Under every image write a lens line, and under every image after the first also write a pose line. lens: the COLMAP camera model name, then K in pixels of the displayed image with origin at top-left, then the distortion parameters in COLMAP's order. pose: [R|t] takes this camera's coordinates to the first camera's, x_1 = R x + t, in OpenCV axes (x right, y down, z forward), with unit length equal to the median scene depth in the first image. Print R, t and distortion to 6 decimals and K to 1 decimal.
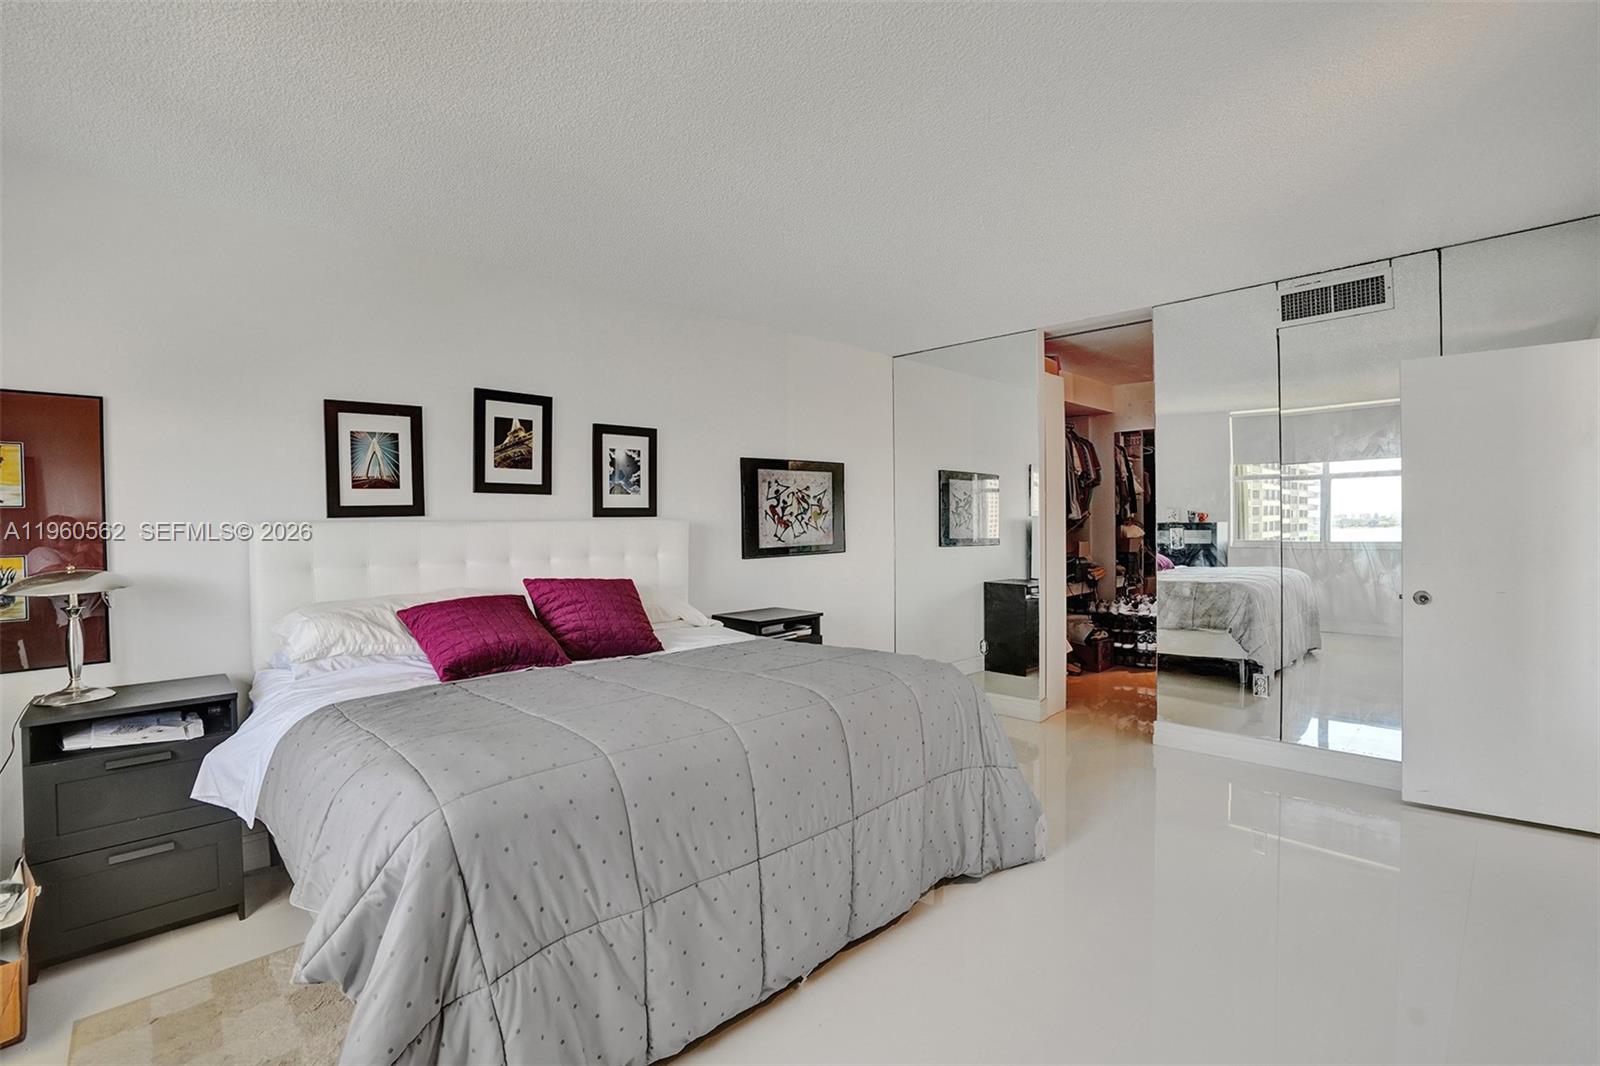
lens RADIAL K [[755.4, 0, 802.8], [0, 755.4, 528.0], [0, 0, 1]] dist [-0.064814, 0.021133]
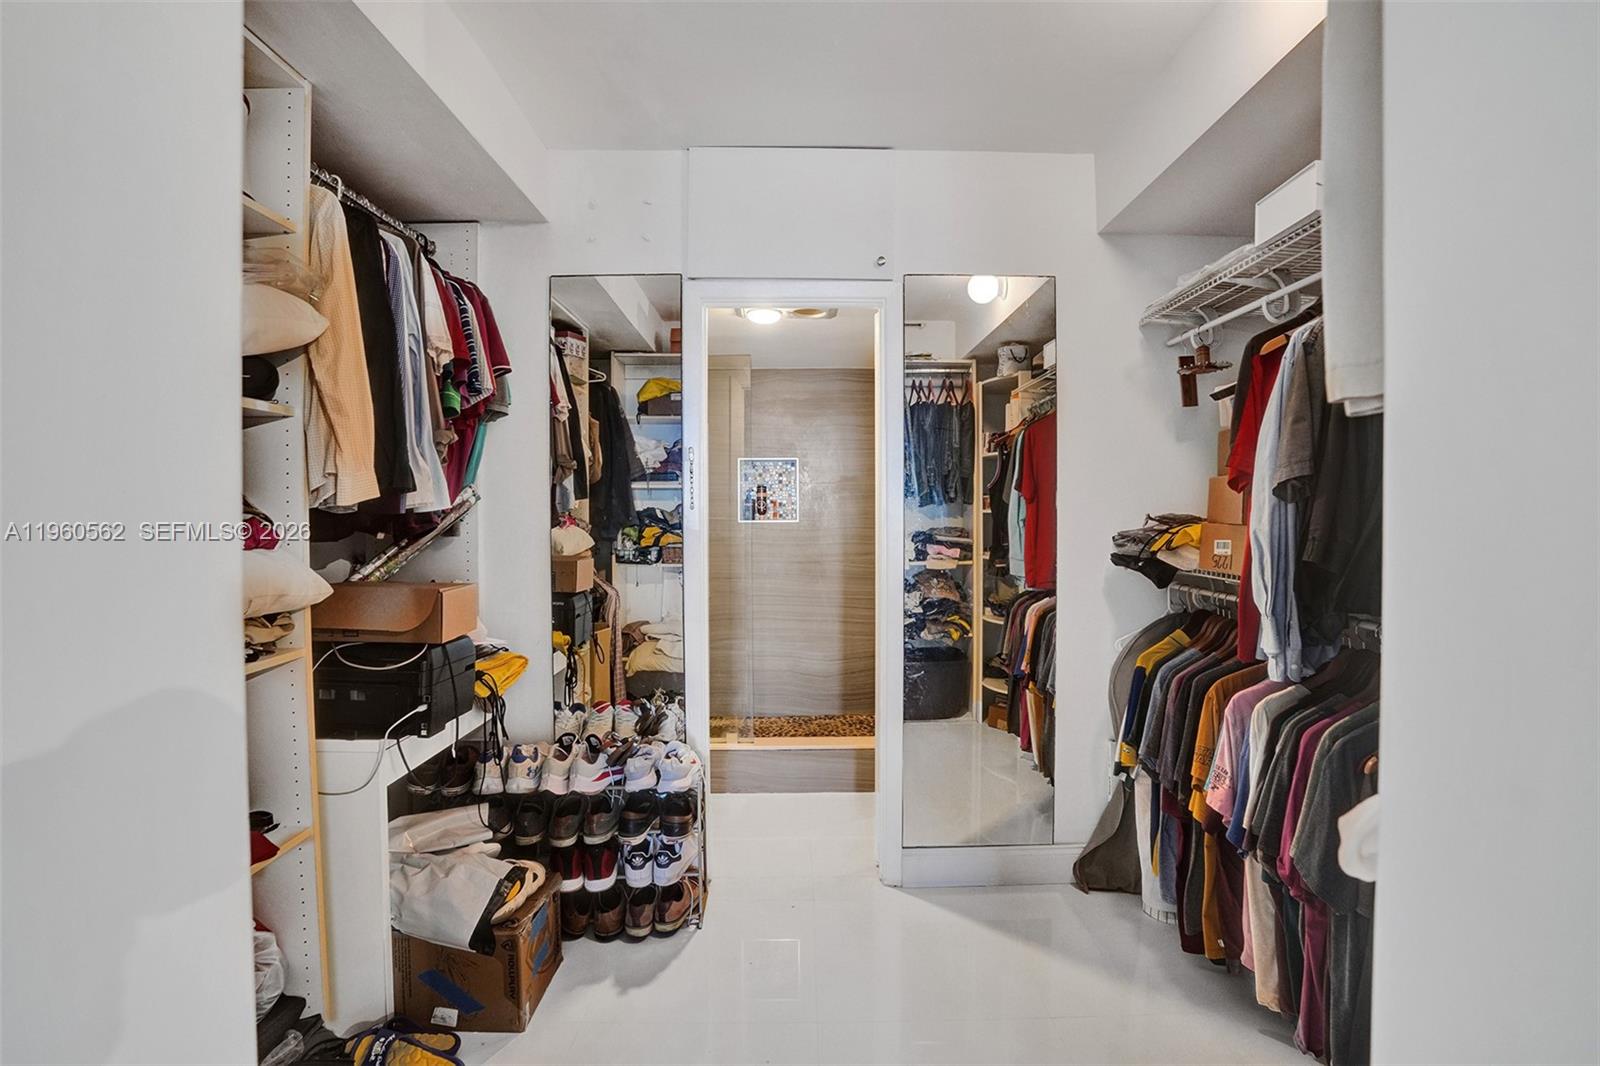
lens RADIAL K [[755.4, 0, 810.1], [0, 755.4, 526.9], [0, 0, 1]] dist [-0.064814, 0.021133]
pose [[0.706282, -0.007163, 0.707894, 0.258843], [0.005812, 0.999974, 0.004319, -0.005411], [-0.707907, 0.001064, 0.706305, 0.677123]]
